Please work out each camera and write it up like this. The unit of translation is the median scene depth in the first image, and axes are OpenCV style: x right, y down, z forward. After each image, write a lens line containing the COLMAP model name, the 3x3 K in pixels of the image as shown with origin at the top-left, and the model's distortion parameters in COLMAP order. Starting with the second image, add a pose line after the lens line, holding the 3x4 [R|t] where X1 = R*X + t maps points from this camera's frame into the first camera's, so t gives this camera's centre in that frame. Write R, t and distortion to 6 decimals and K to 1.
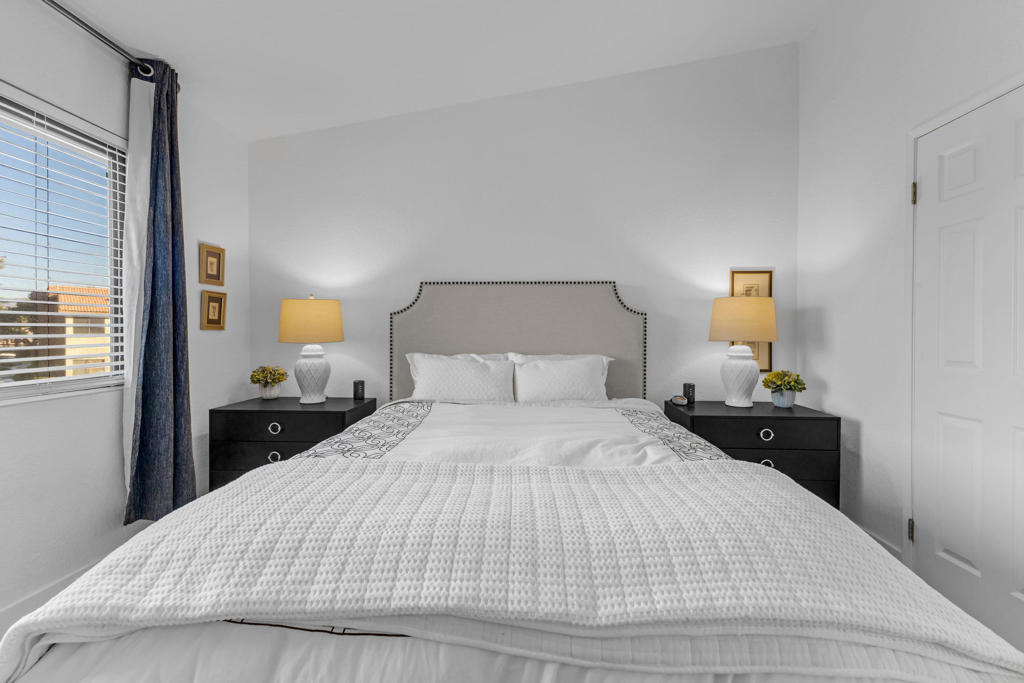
lens RADIAL K [[439.1, 0, 513.4], [0, 439.1, 339.6], [0, 0, 1]] dist [0.008367, 0.000333]
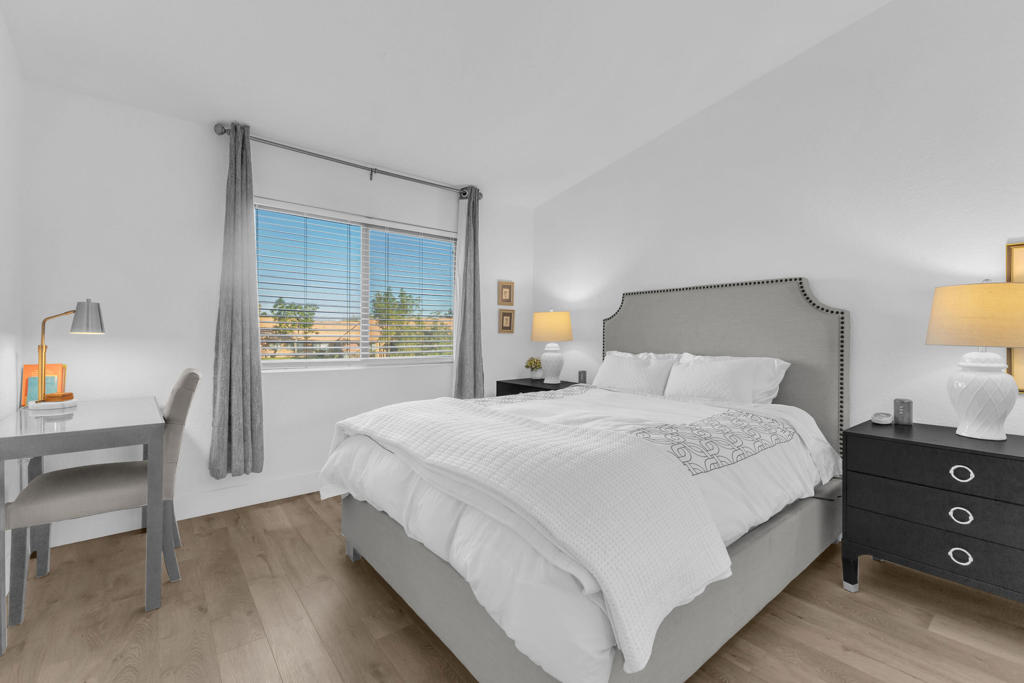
lens RADIAL K [[439.1, 0, 513.4], [0, 439.1, 339.6], [0, 0, 1]] dist [0.008367, 0.000333]
pose [[0.658924, 0.007330, -0.752174, 0.546554], [-0.010214, 0.999948, 0.000797, -0.000090], [0.752140, 0.007158, 0.658964, -0.043370]]
